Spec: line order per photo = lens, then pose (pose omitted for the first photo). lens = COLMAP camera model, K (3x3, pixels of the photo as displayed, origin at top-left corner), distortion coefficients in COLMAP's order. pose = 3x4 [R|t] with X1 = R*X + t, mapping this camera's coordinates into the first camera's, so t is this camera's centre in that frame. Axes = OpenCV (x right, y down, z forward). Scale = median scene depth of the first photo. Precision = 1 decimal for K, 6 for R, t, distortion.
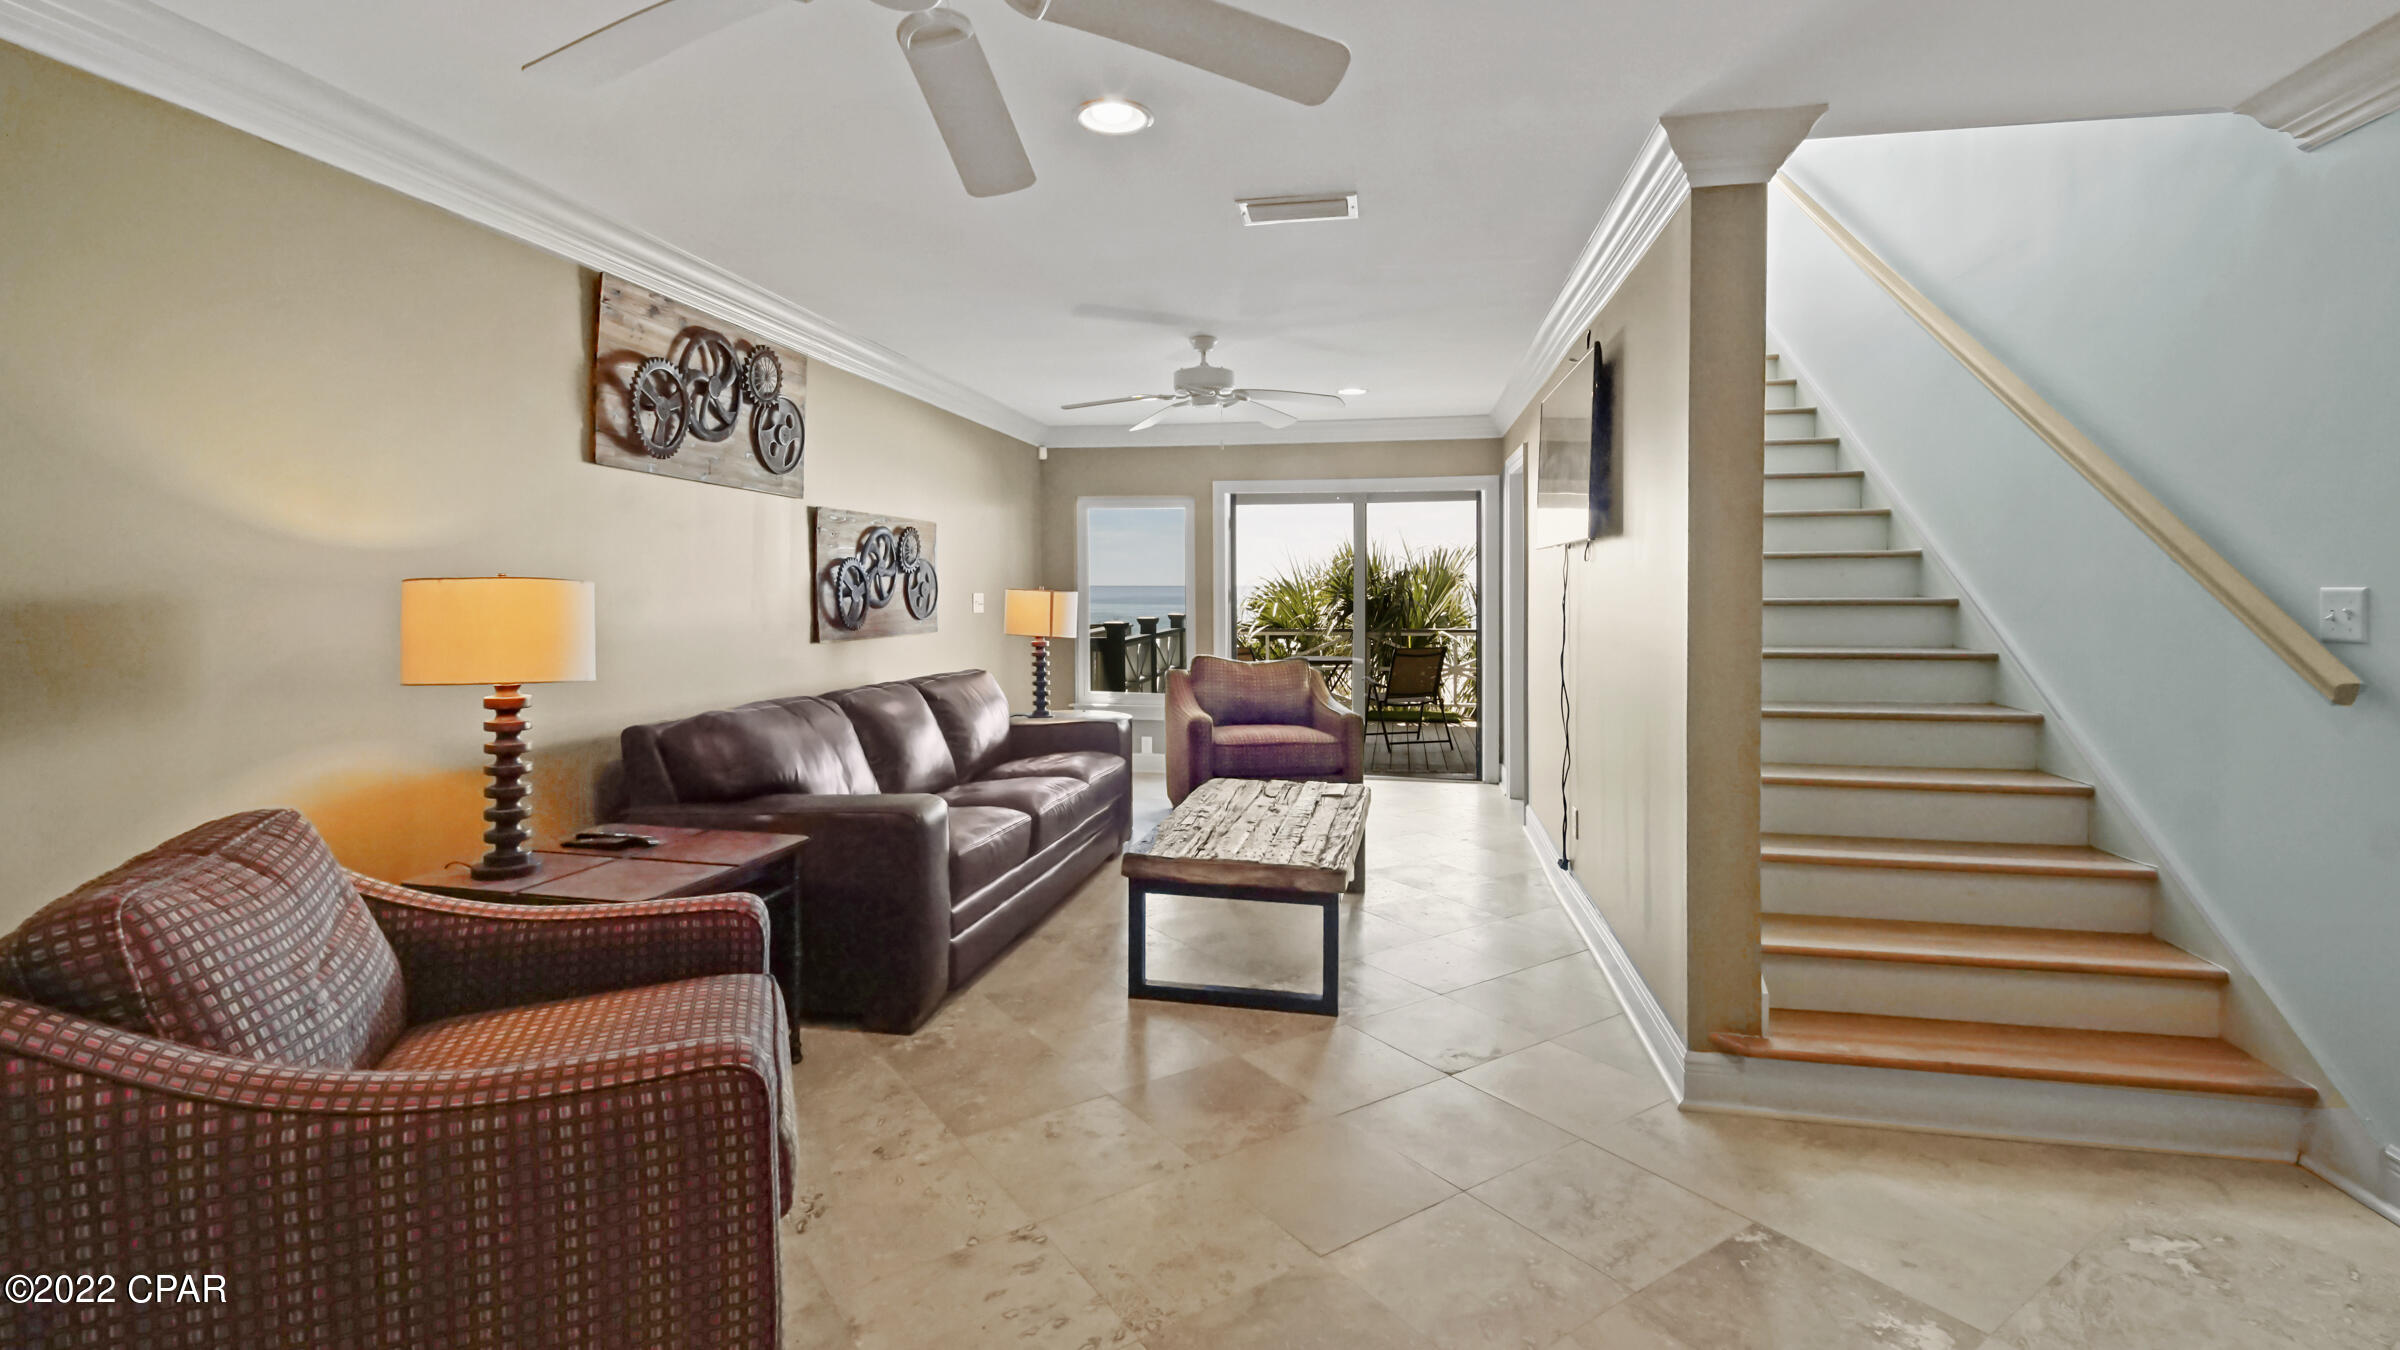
lens RADIAL K [[1099.2, 0, 1200.0], [0, 1099.2, 675.0], [0, 0, 1]] dist [0.000867, 0.000018]
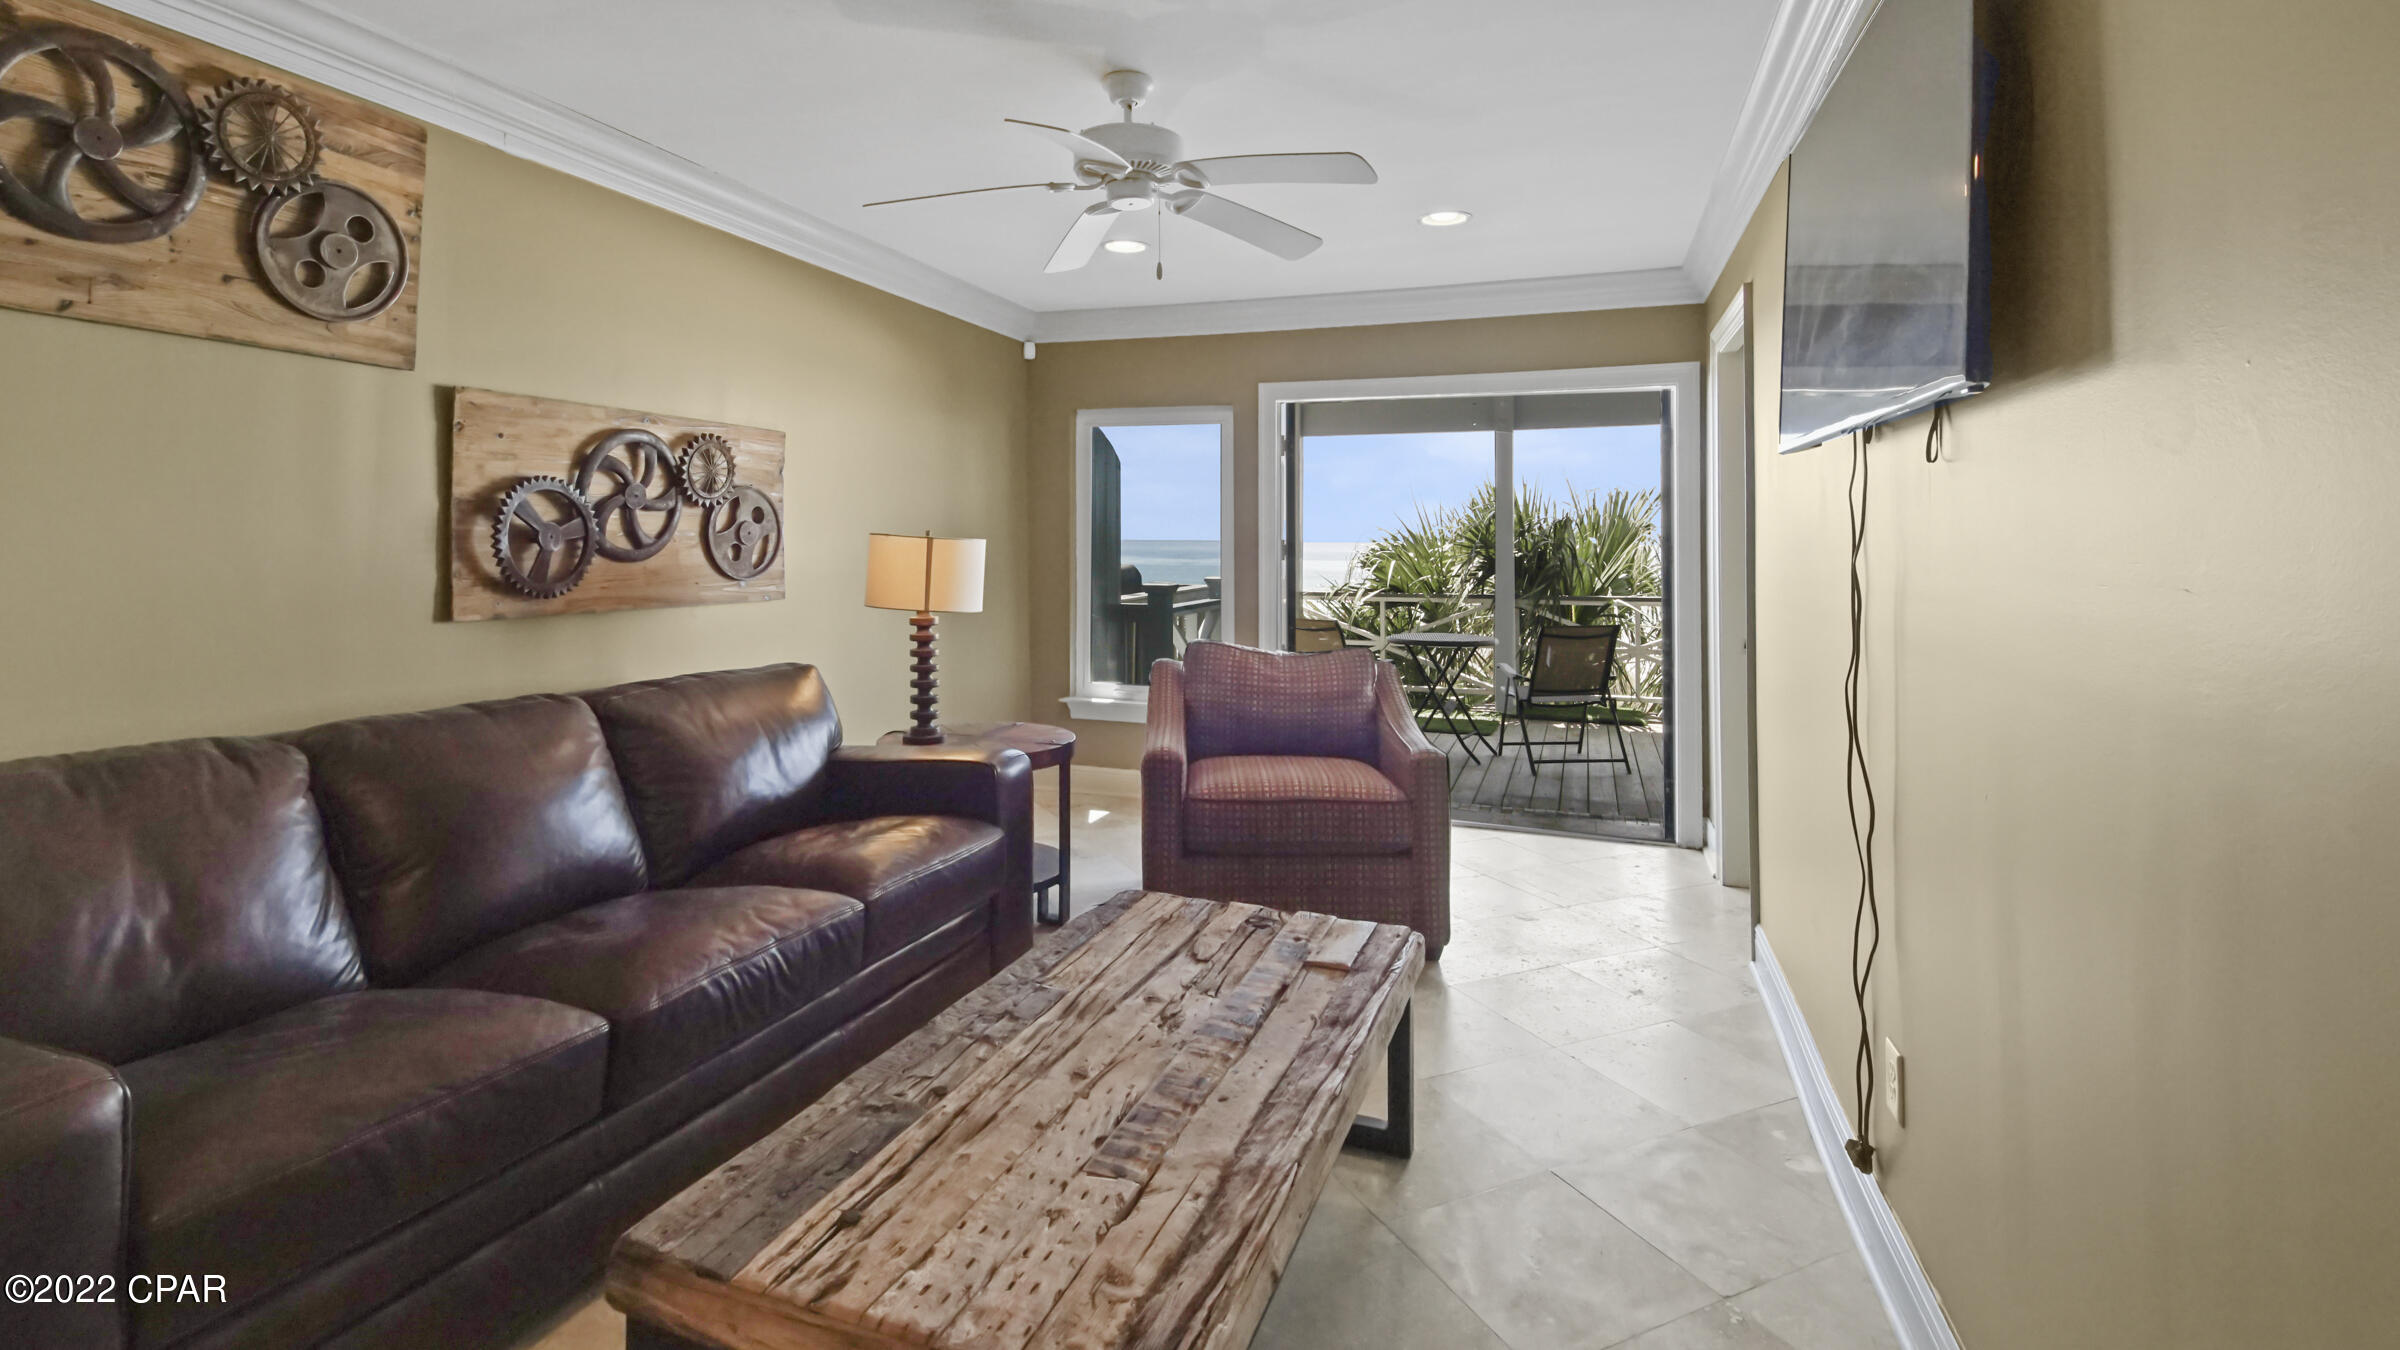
lens RADIAL K [[1072.9, 0, 1202.2], [0, 1072.9, 568.0], [0, 0, 1]] dist [-0.000504, -0.000385]
pose [[0.985933, 0.010336, -0.166821, 0.111261], [-0.019835, 0.998269, -0.055371, -0.027482], [0.165960, 0.057901, 0.984431, 0.414759]]
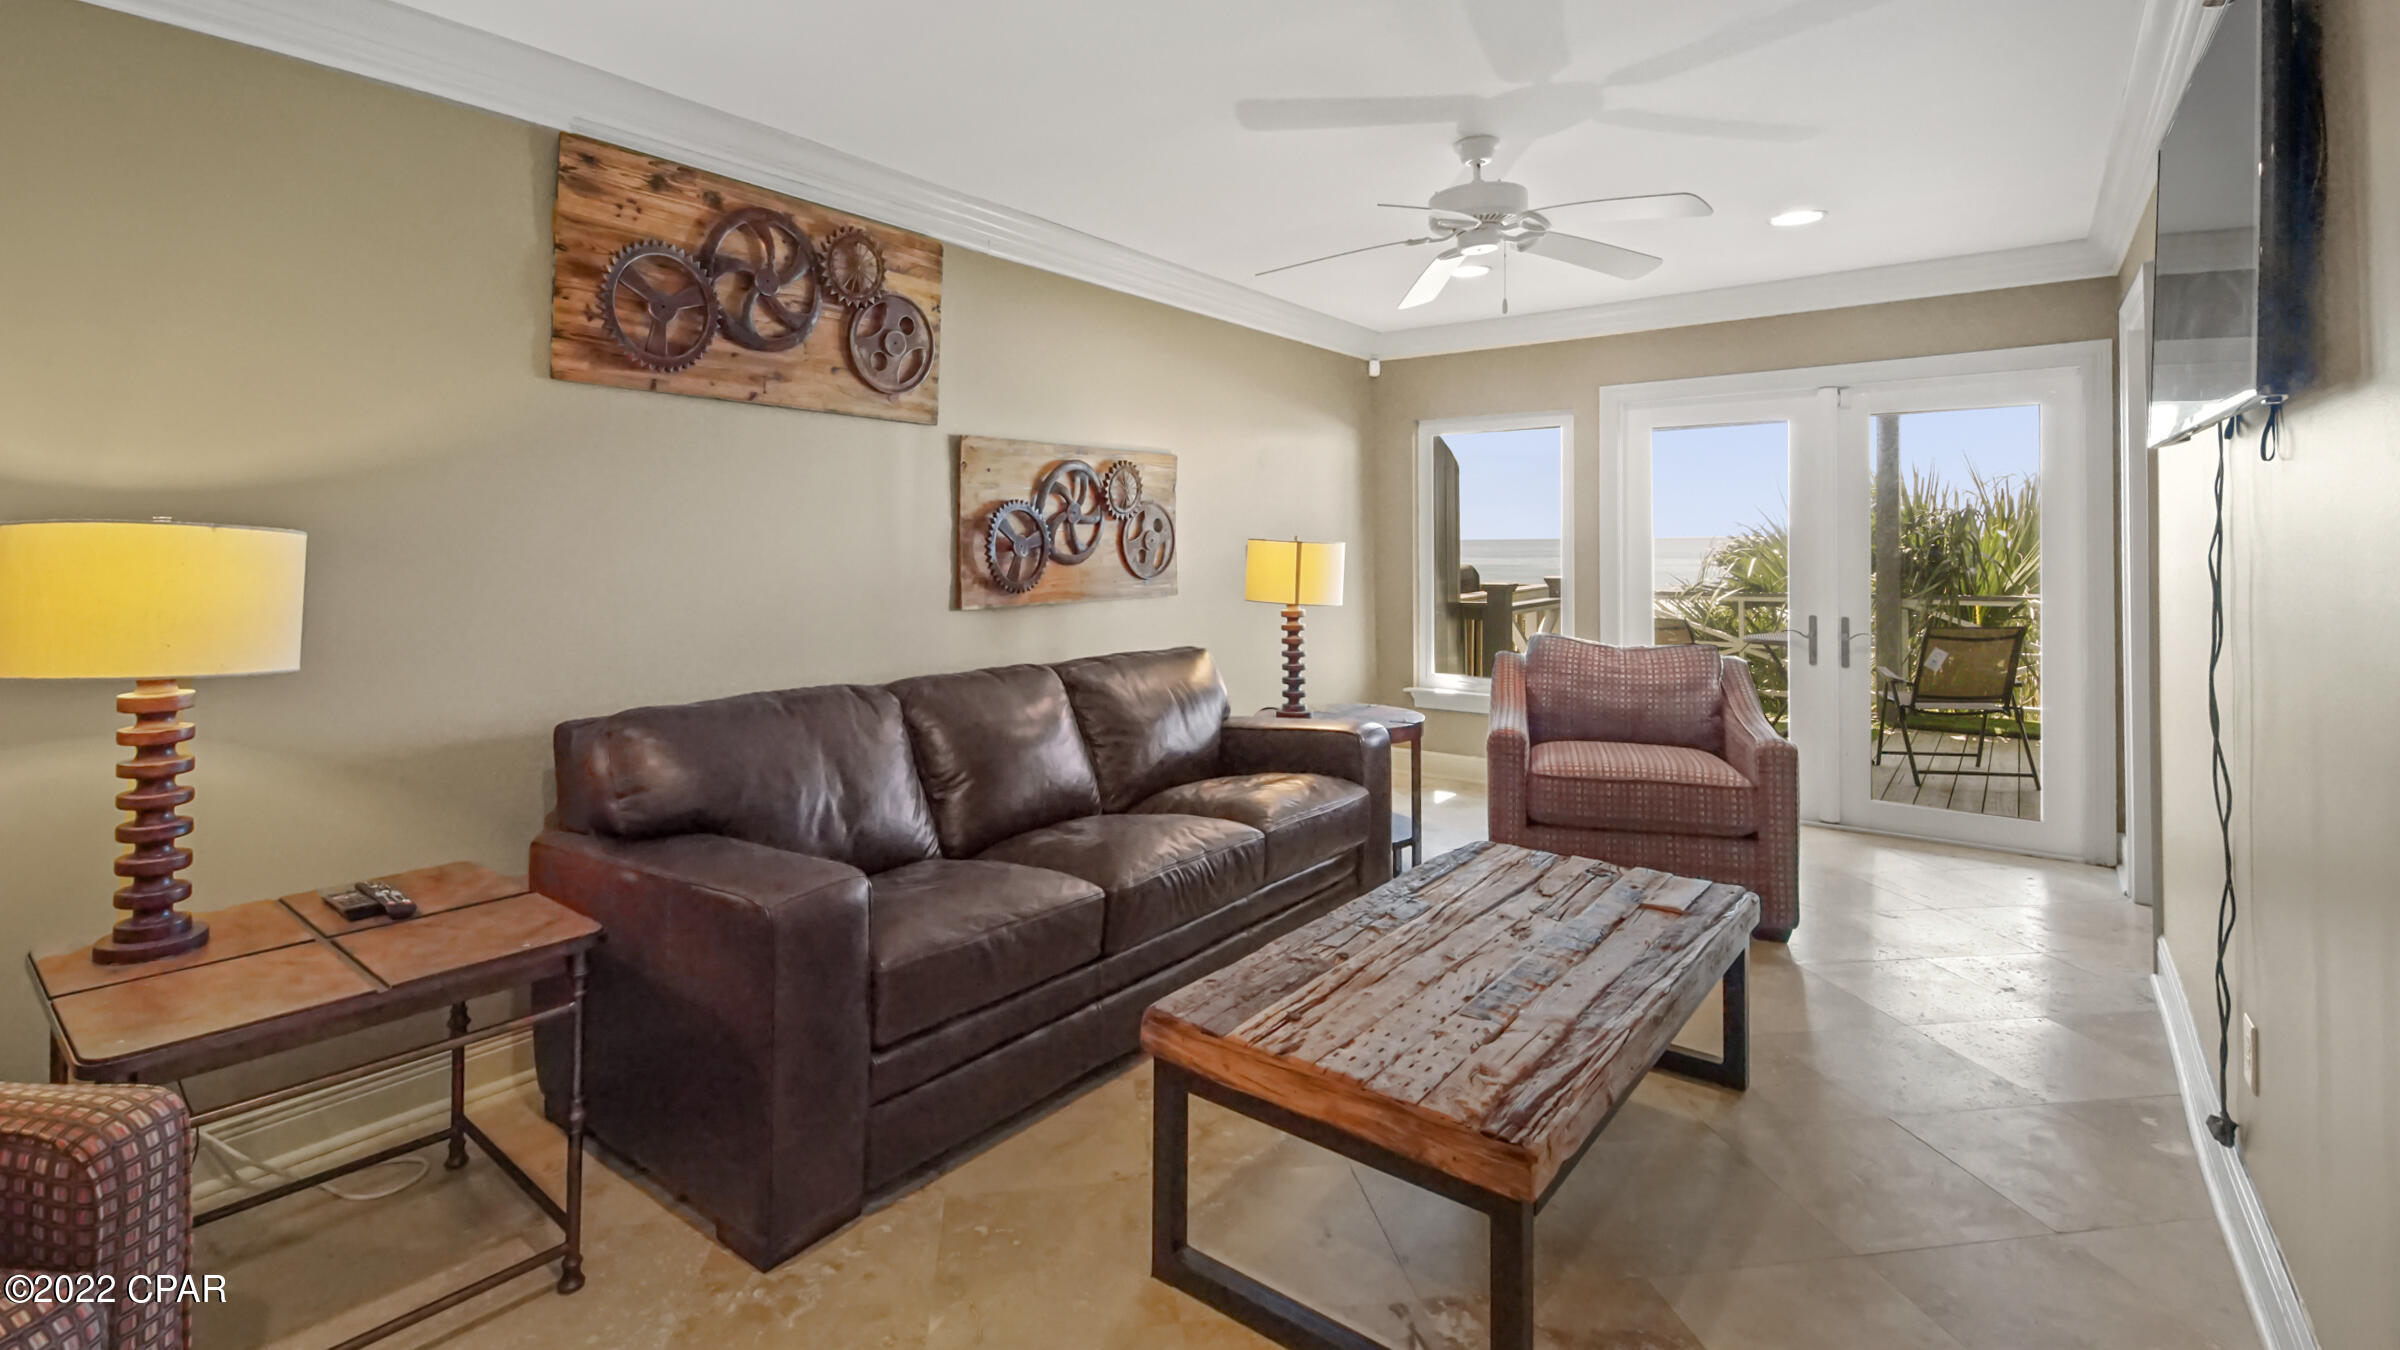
lens RADIAL K [[1093.1, 0, 1203.1], [0, 1093.1, 586.3], [0, 0, 1]] dist [0.048281, -0.026669]
pose [[0.893987, 0.010405, -0.447972, 0.126325], [-0.028275, 0.999048, -0.033223, -0.020273], [0.447199, 0.042368, 0.893430, 0.311971]]
